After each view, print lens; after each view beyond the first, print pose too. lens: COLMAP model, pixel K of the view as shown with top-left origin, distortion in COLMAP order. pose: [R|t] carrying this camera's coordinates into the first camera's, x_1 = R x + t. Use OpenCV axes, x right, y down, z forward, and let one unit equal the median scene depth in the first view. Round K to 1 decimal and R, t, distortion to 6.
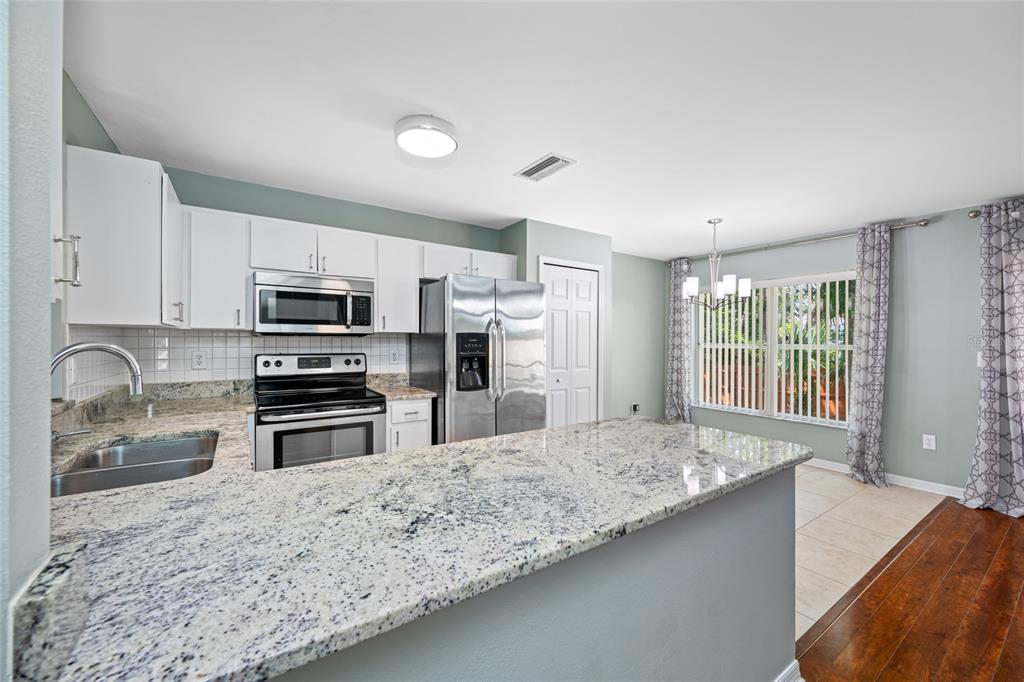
lens RADIAL K [[404.4, 0, 517.2], [0, 404.4, 338.3], [0, 0, 1]] dist [-0.002665, 0.000680]
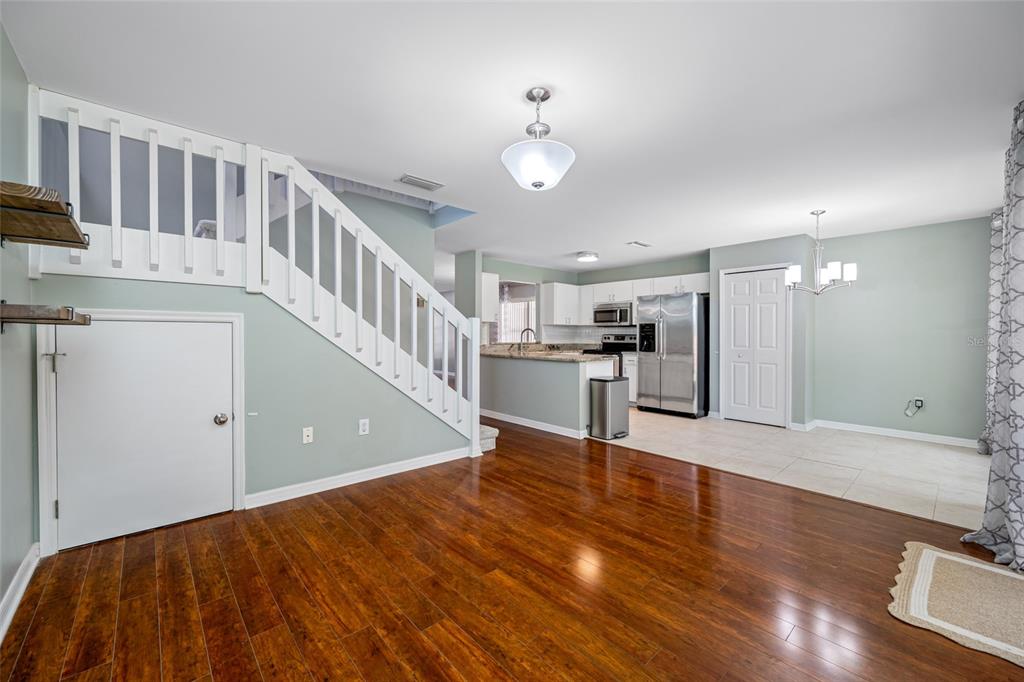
lens RADIAL K [[404.4, 0, 508.1], [0, 404.4, 336.3], [0, 0, 1]] dist [-0.002665, 0.000680]
pose [[0.124579, 0.001335, -0.992209, 1.832675], [-0.000955, 0.999999, 0.001226, 0.047874], [0.992209, 0.000795, 0.124580, 0.053239]]
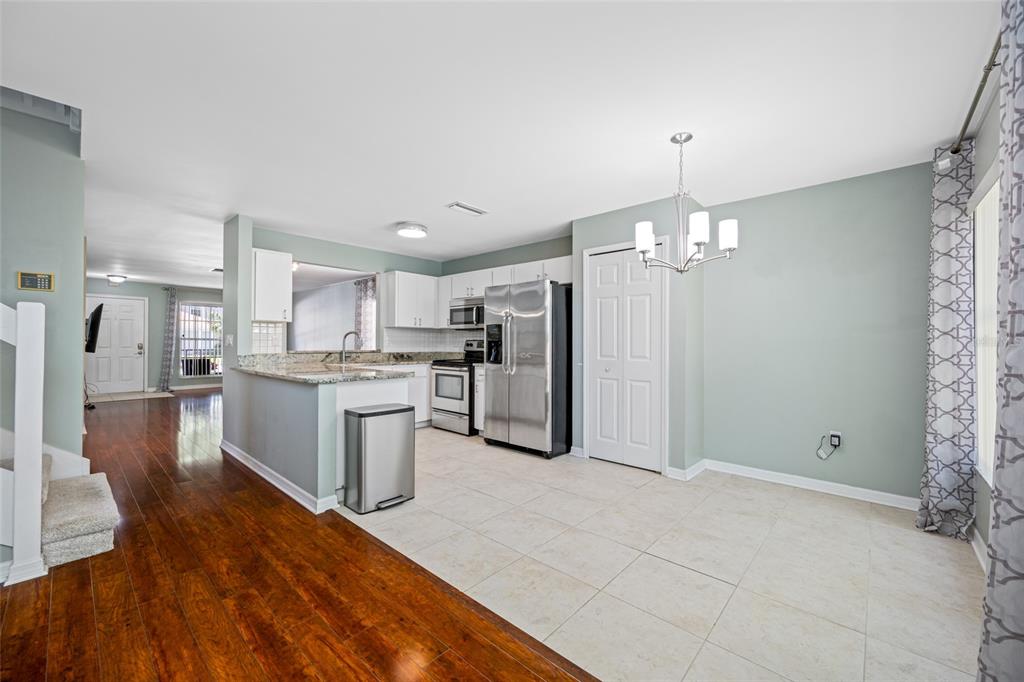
lens RADIAL K [[404.4, 0, 509.4], [0, 404.4, 339.2], [0, 0, 1]] dist [-0.002665, 0.000680]
pose [[0.228621, -0.009616, -0.973468, 1.339408], [-0.001858, 0.999945, -0.010314, 0.054891], [0.973514, 0.004166, 0.228590, 0.723248]]
